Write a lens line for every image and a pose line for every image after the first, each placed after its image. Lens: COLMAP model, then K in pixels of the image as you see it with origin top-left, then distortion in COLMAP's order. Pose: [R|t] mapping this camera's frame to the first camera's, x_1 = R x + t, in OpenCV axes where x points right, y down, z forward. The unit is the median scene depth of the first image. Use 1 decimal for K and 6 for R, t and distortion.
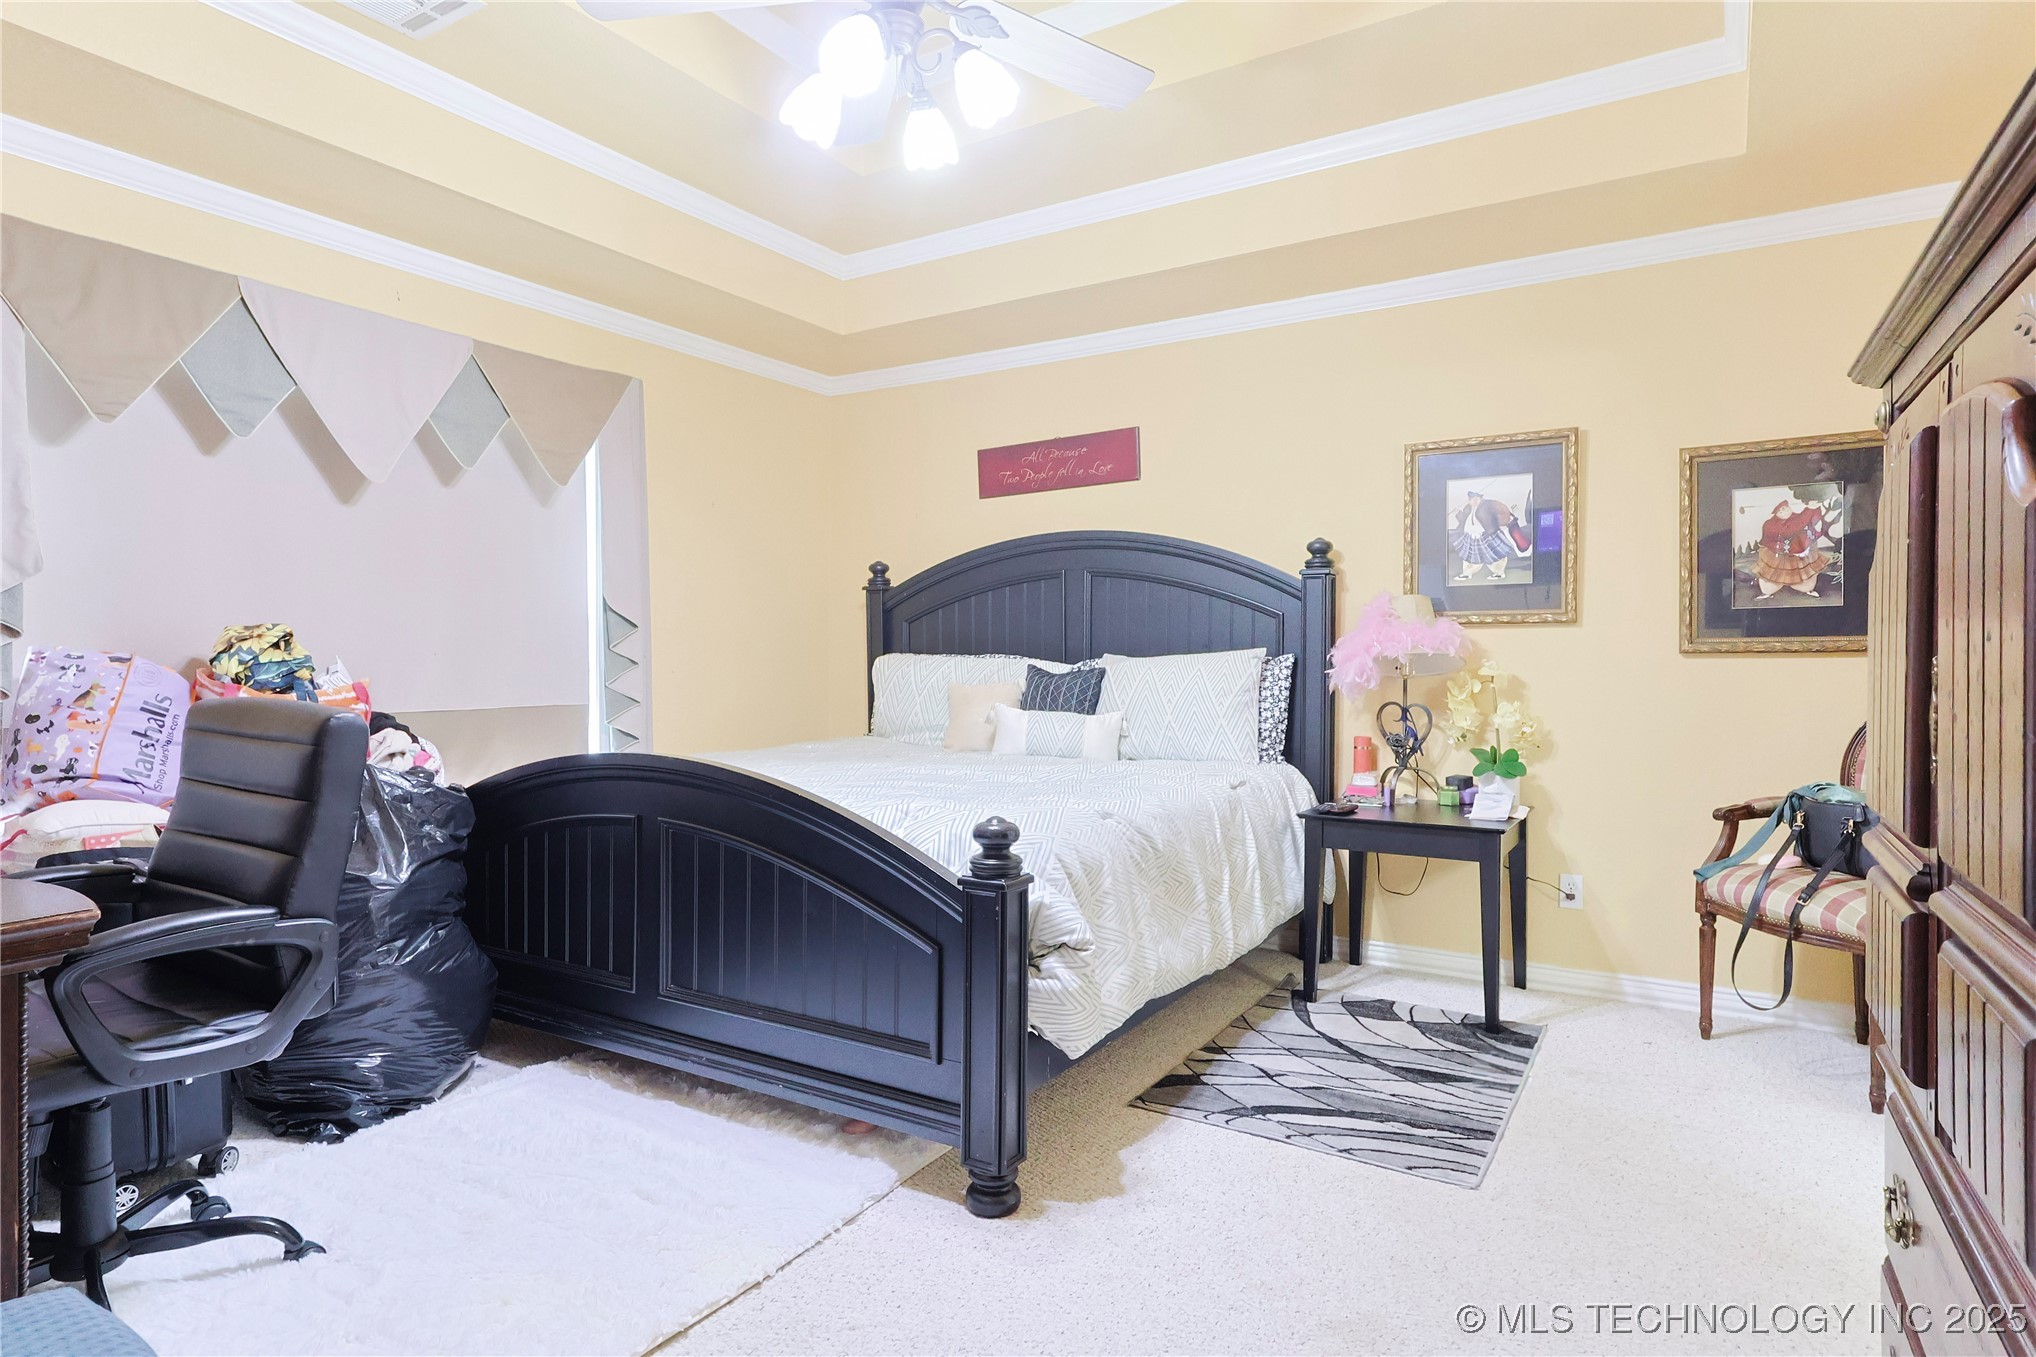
lens RADIAL K [[1081.5, 0, 1021.3], [0, 1081.5, 654.9], [0, 0, 1]] dist [0.000829, 0.000133]
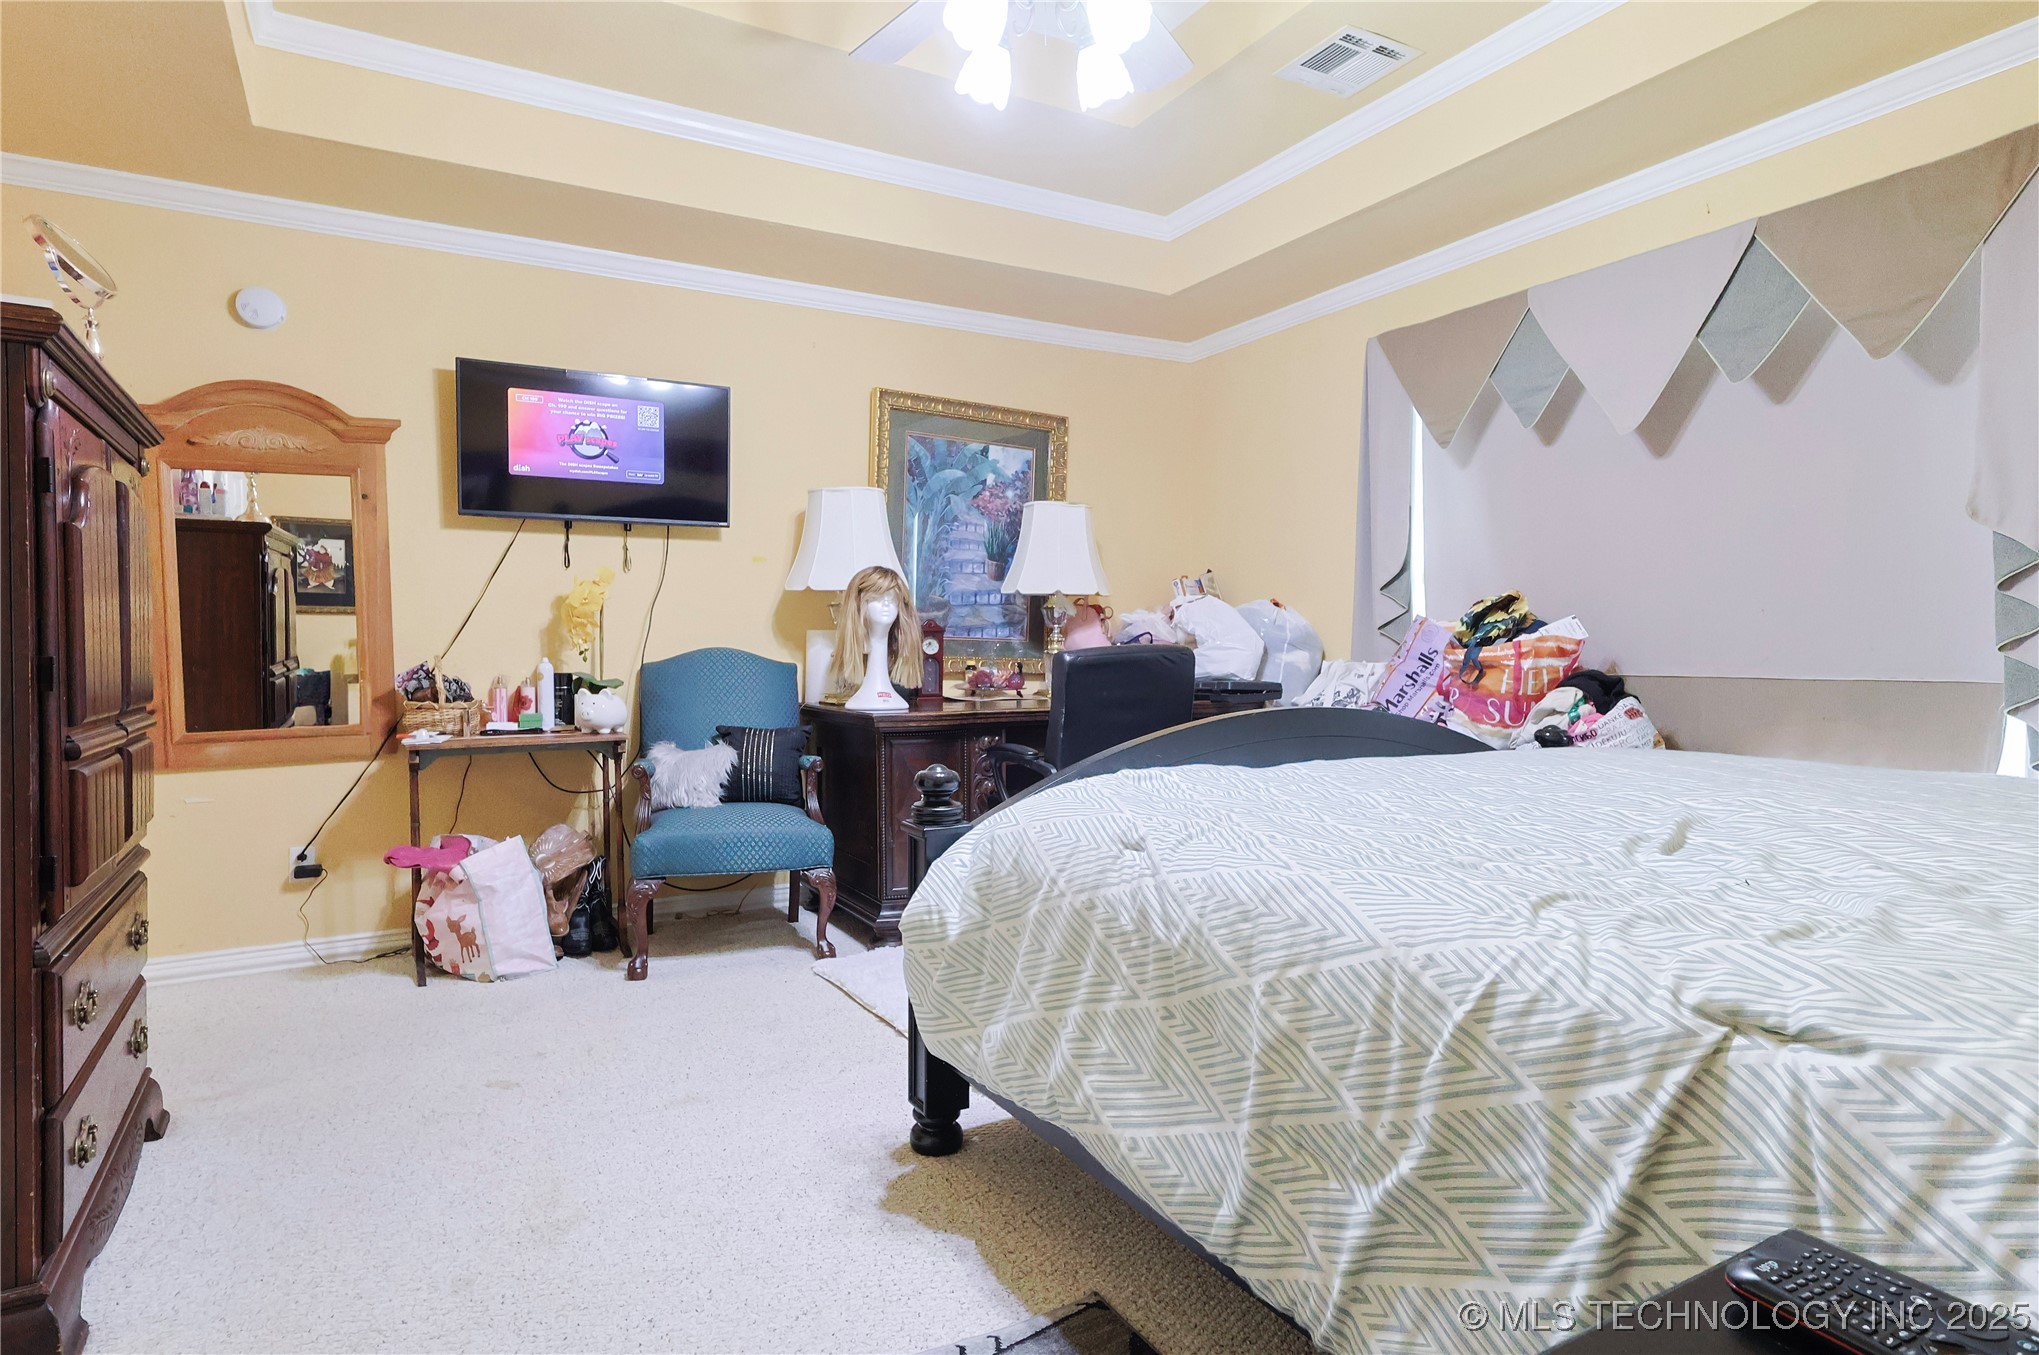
lens RADIAL K [[1130.4, 0, 1016.1], [0, 1130.4, 669.9], [0, 0, 1]] dist [0.003574, 0.000361]
pose [[-0.480852, 0.021086, -0.876548, 0.534550], [0.006110, 0.999767, 0.020698, 0.025533], [0.876780, 0.004597, -0.480869, 0.977776]]
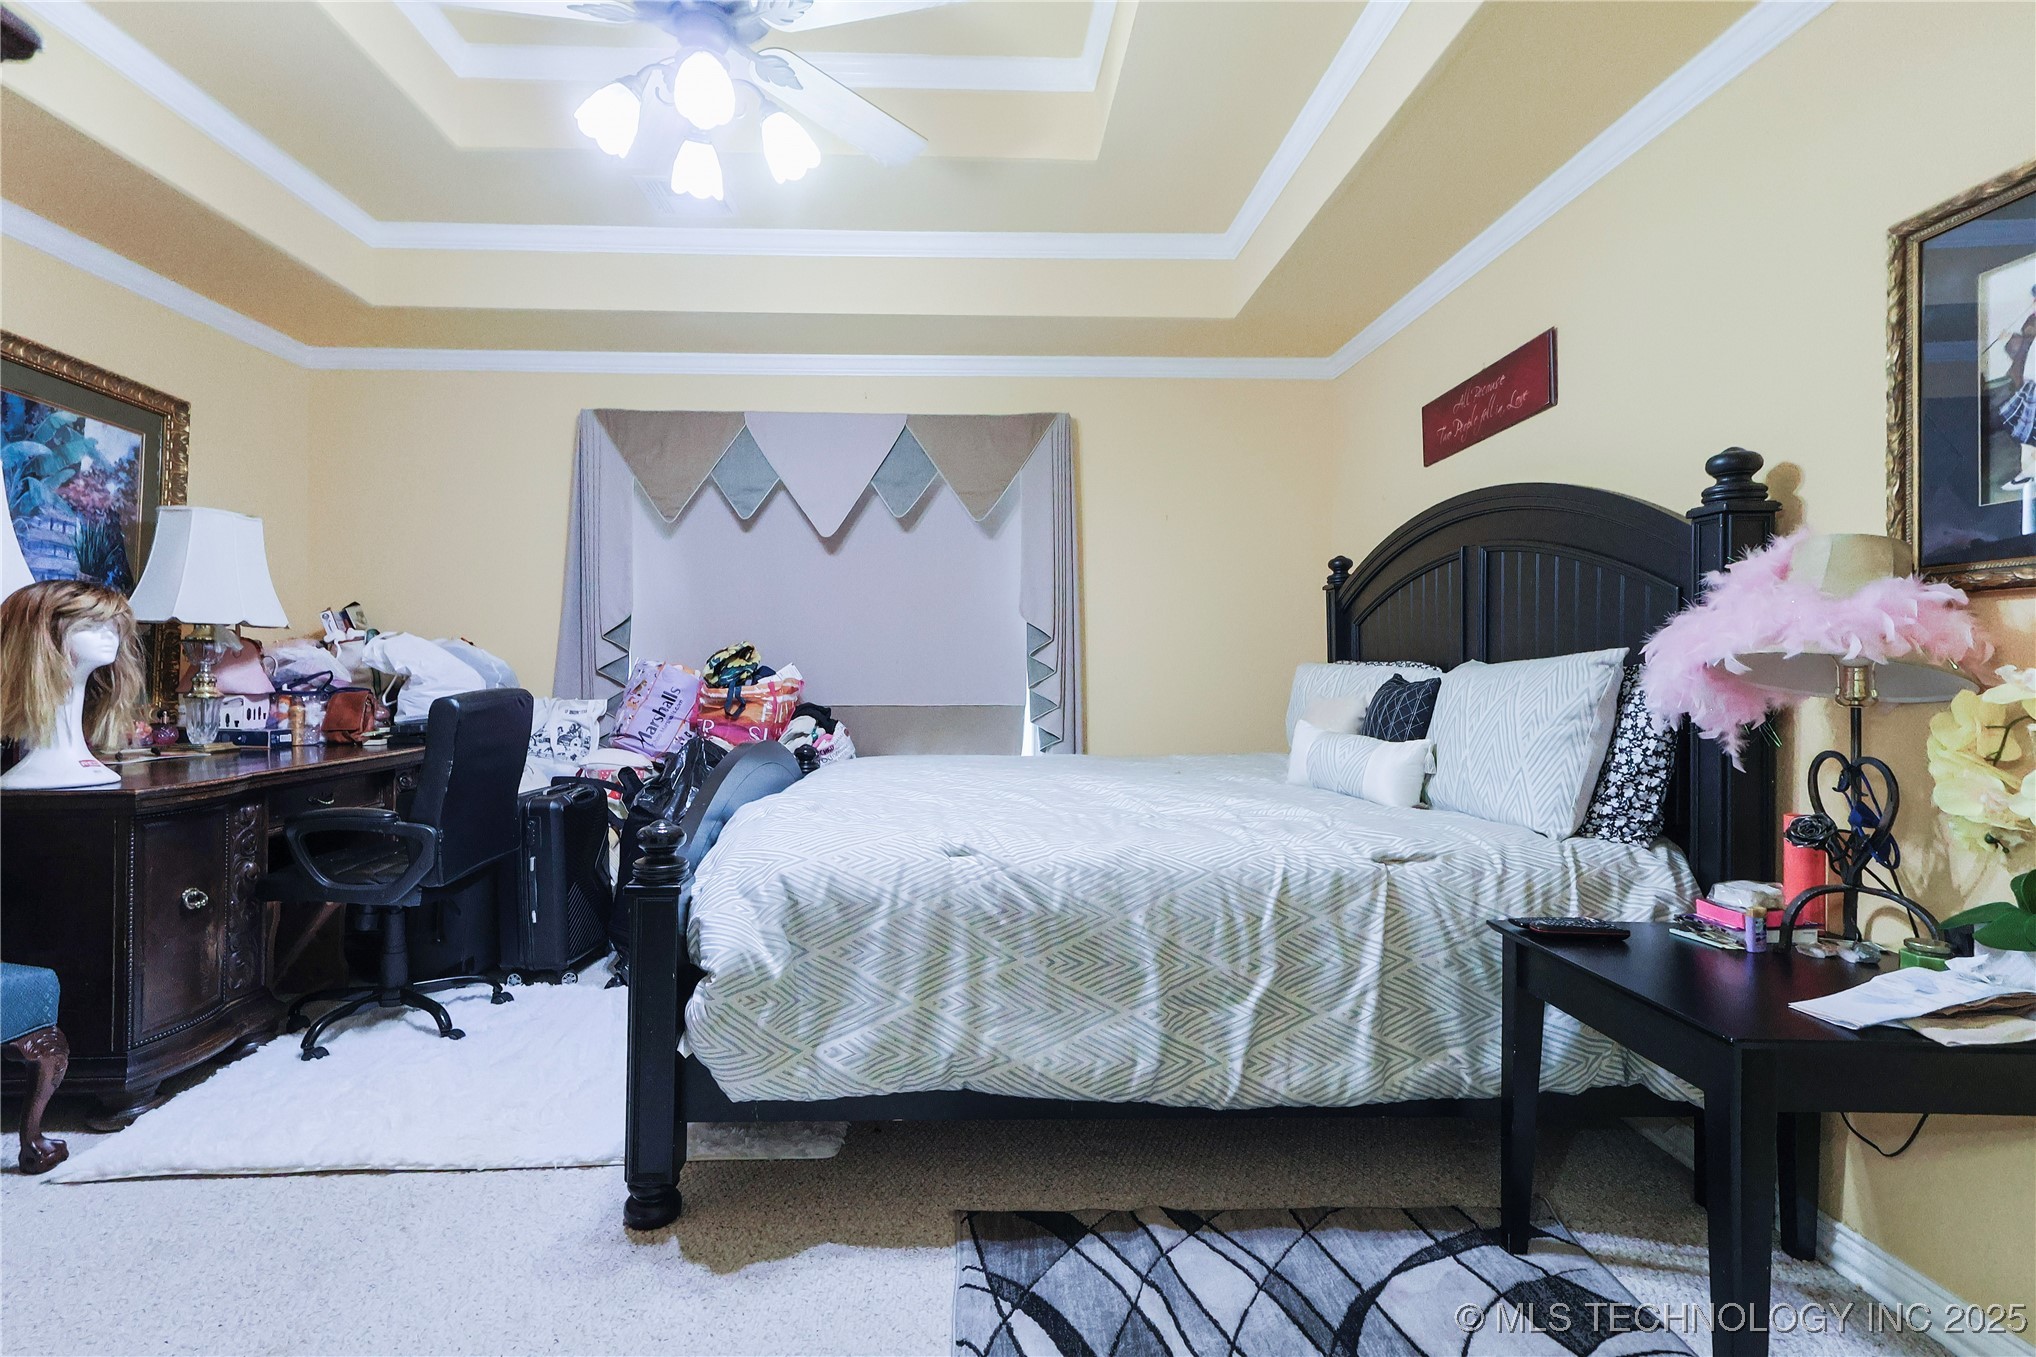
lens RADIAL K [[1011.8, 0, 1016.3], [0, 1011.8, 653.7], [0, 0, 1]] dist [0.012035, 0.009029]
pose [[0.560608, -0.010084, -0.828020, 0.580036], [-0.000482, 0.999922, -0.012504, 0.004831], [0.828081, 0.007409, 0.560559, 0.464807]]
